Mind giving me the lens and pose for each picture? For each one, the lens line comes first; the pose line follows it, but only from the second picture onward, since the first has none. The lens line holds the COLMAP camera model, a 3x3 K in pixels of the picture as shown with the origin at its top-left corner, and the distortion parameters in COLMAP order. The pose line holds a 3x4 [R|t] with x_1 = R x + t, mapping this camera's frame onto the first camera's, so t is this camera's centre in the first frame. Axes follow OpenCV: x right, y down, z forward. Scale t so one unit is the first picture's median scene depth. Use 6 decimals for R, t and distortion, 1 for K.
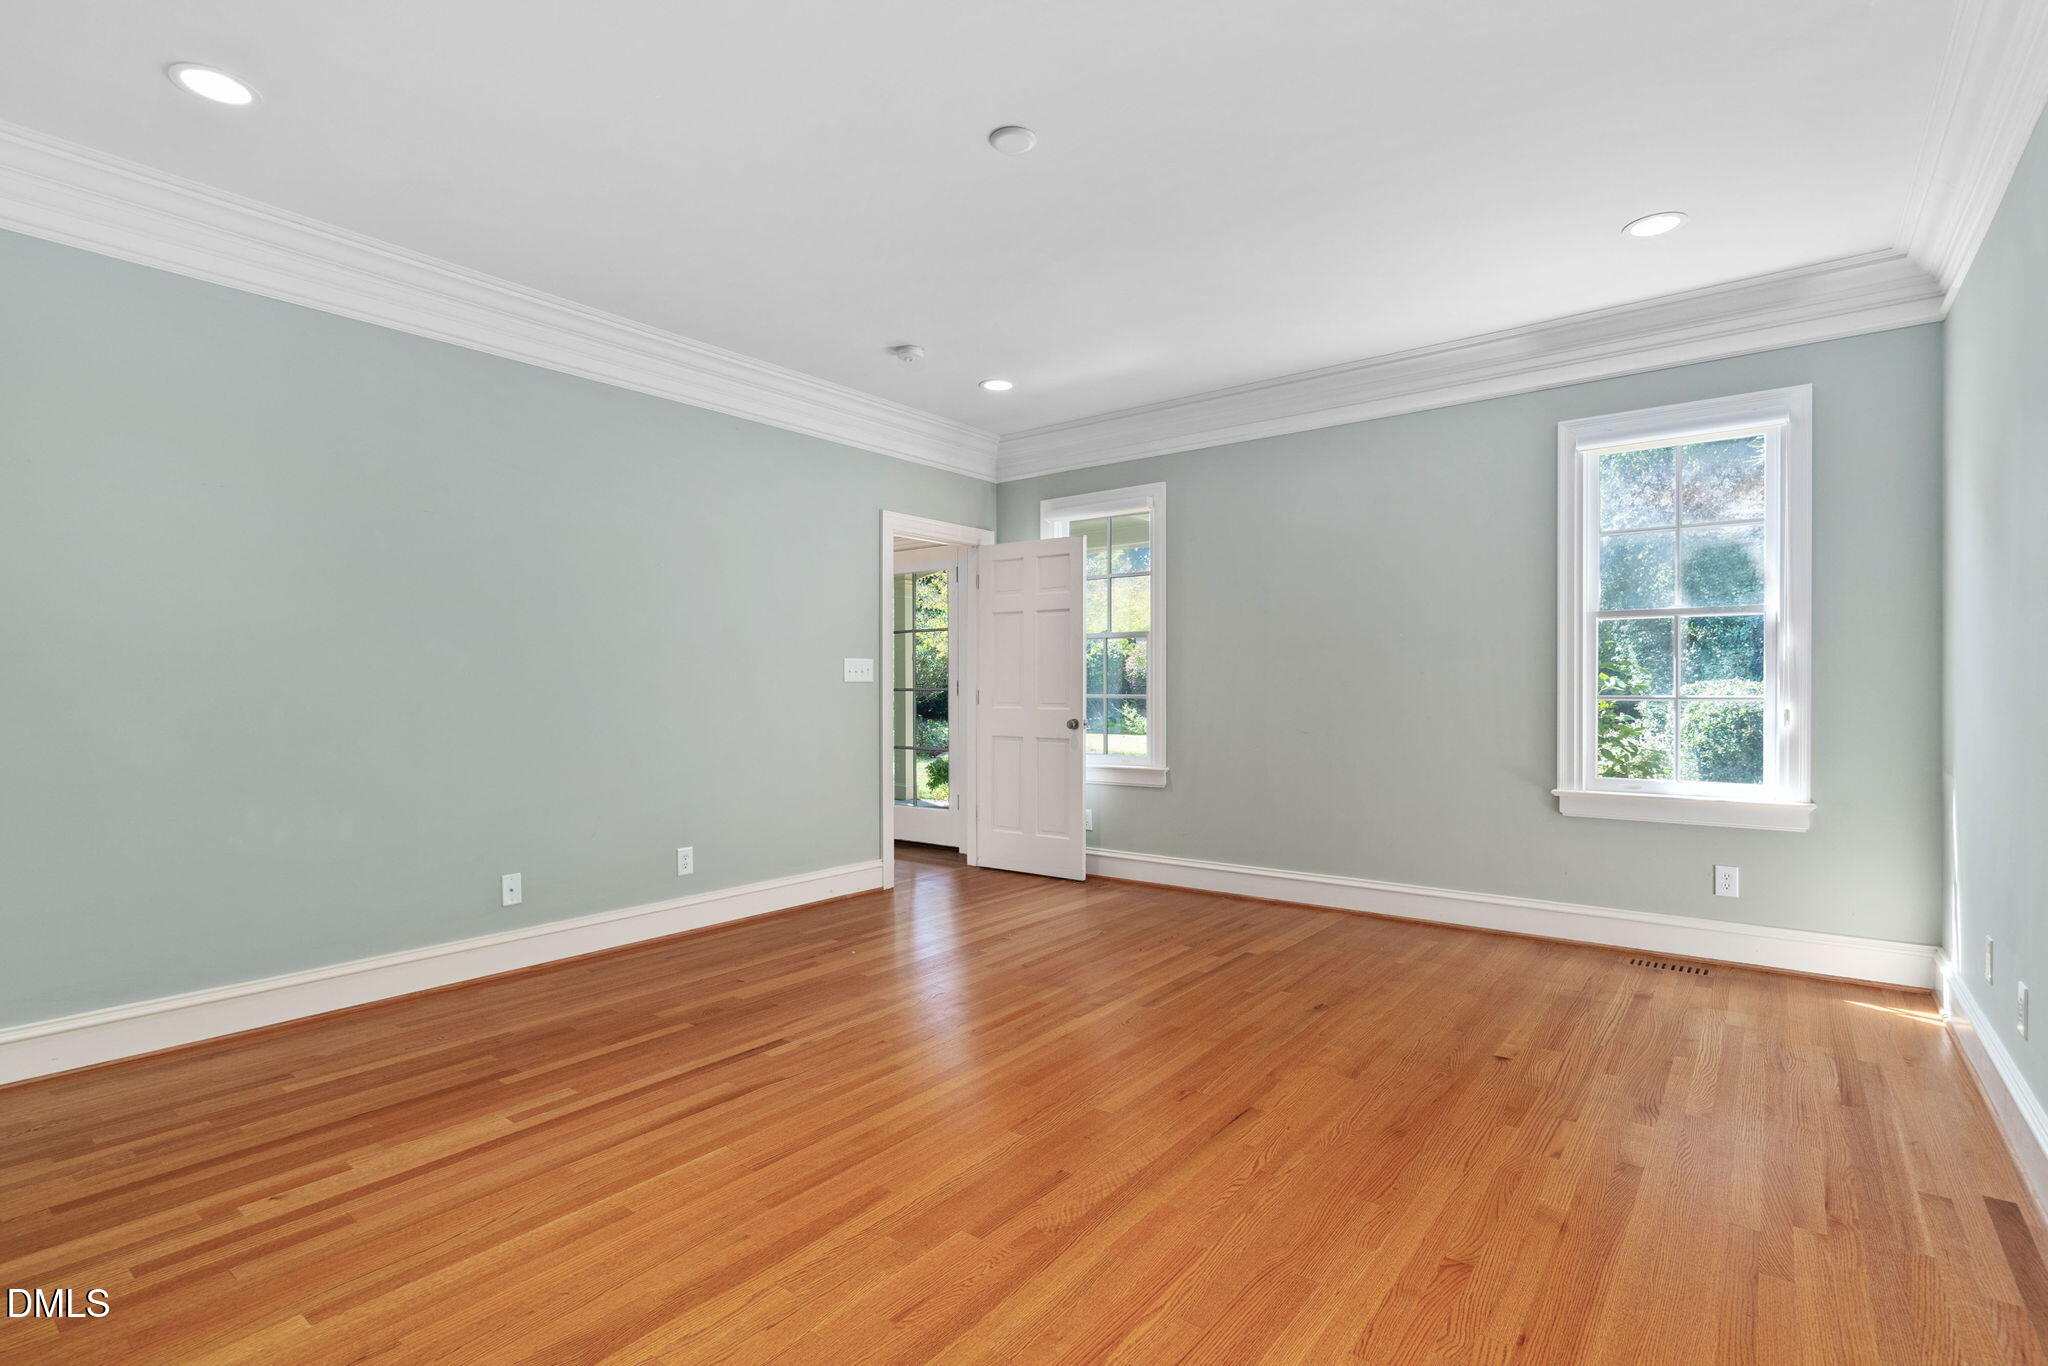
lens RADIAL K [[988.6, 0, 1024.0], [0, 988.6, 683.0], [0, 0, 1]] dist [-0.000824, -0.000091]
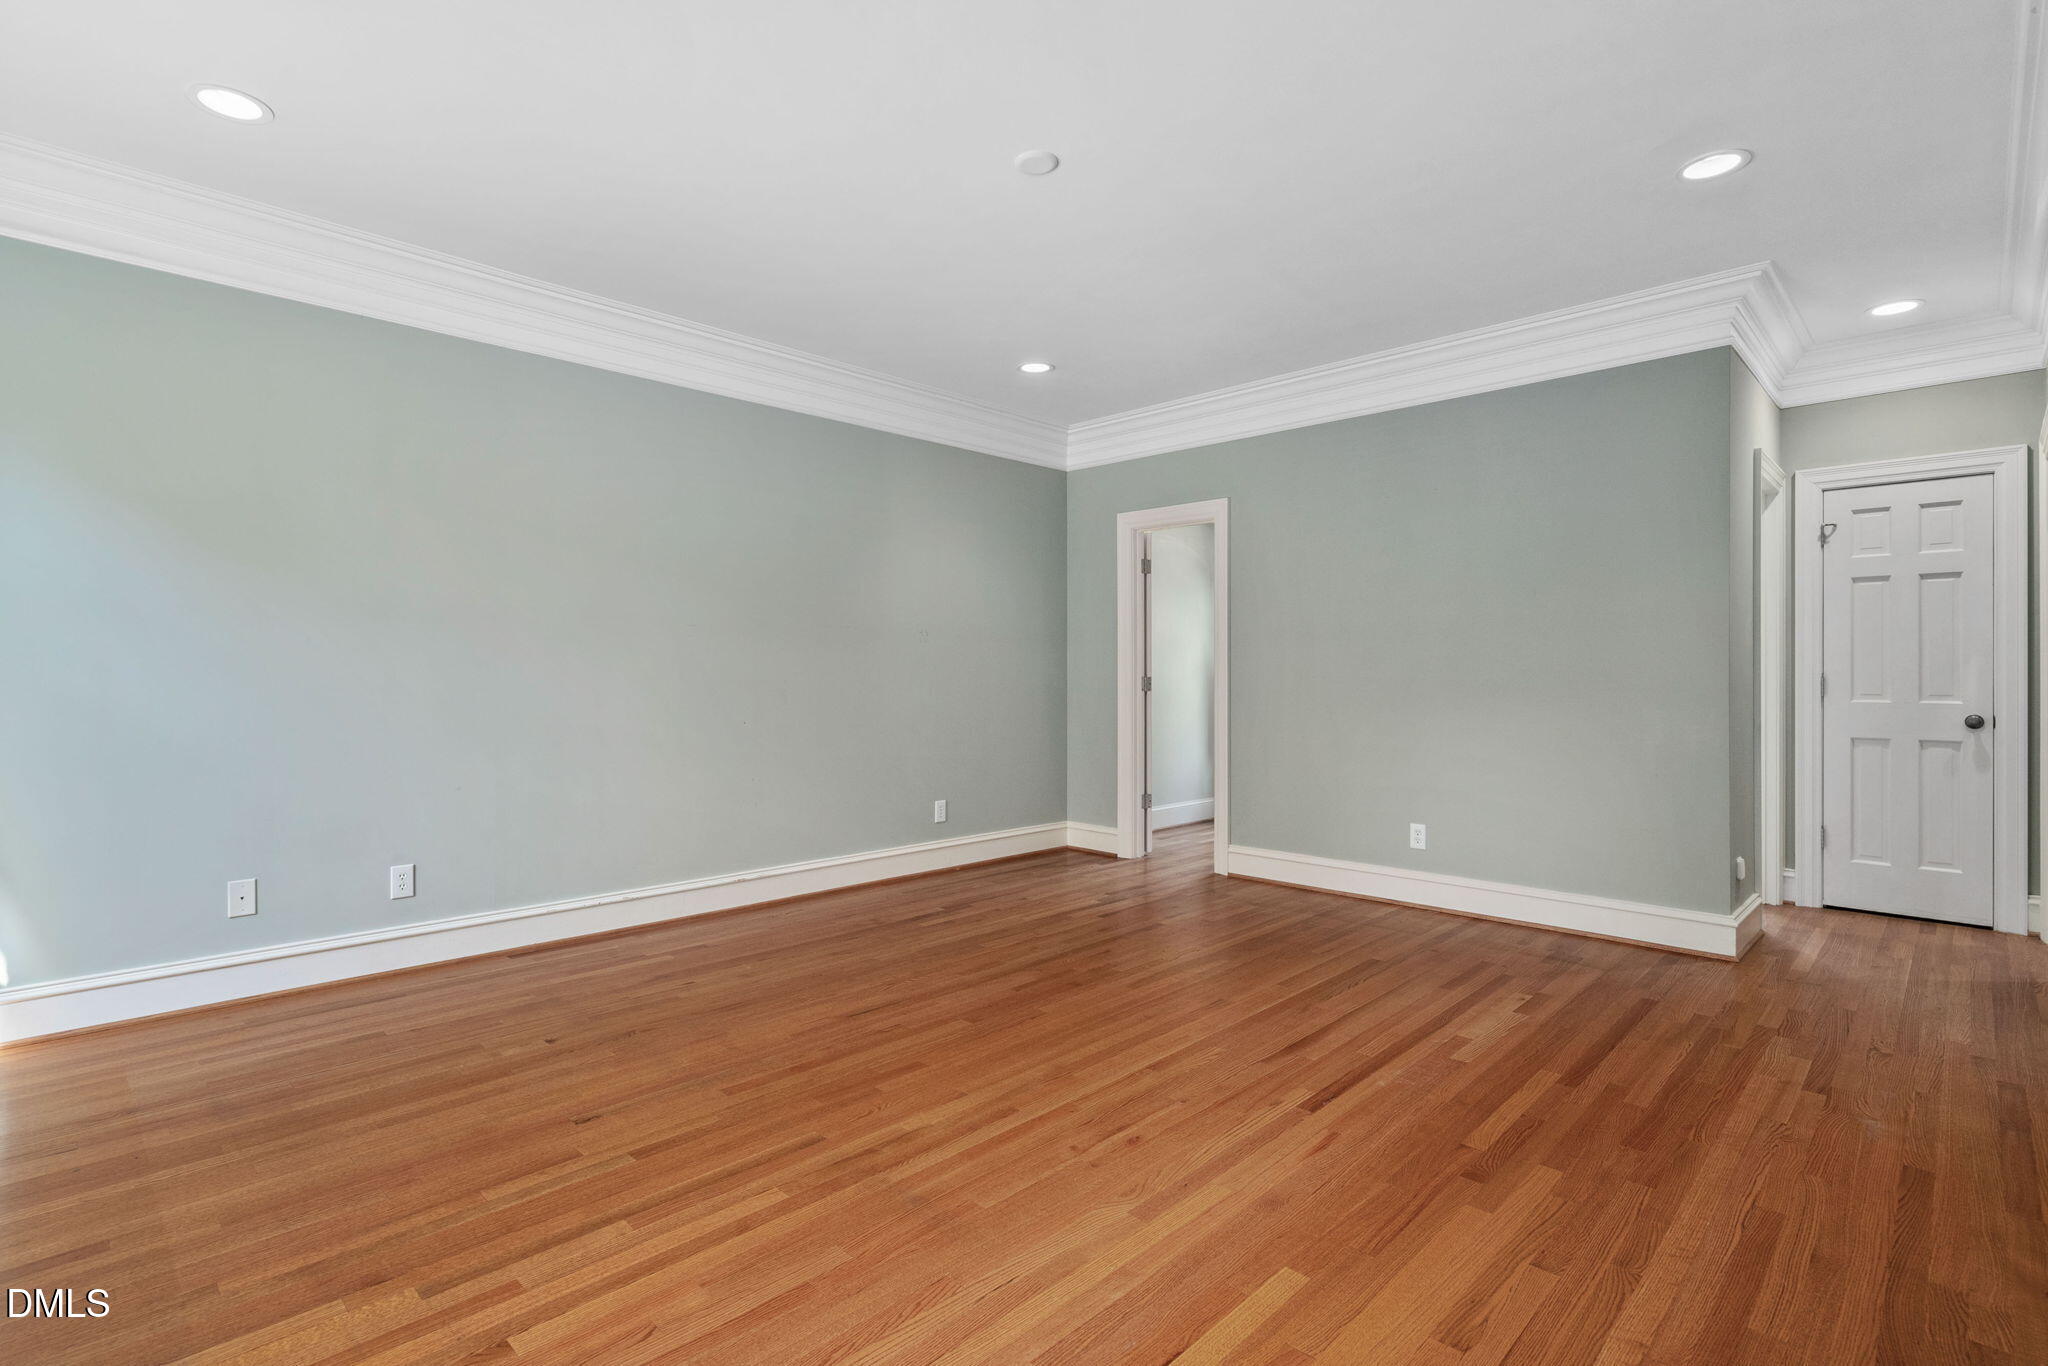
lens RADIAL K [[988.6, 0, 1024.0], [0, 988.6, 683.0], [0, 0, 1]] dist [-0.000824, -0.000091]
pose [[-0.993597, -0.000506, 0.112978, -0.106028], [0.000014, 0.999989, 0.004601, 0.009052], [-0.112979, 0.004573, -0.993587, 1.874397]]
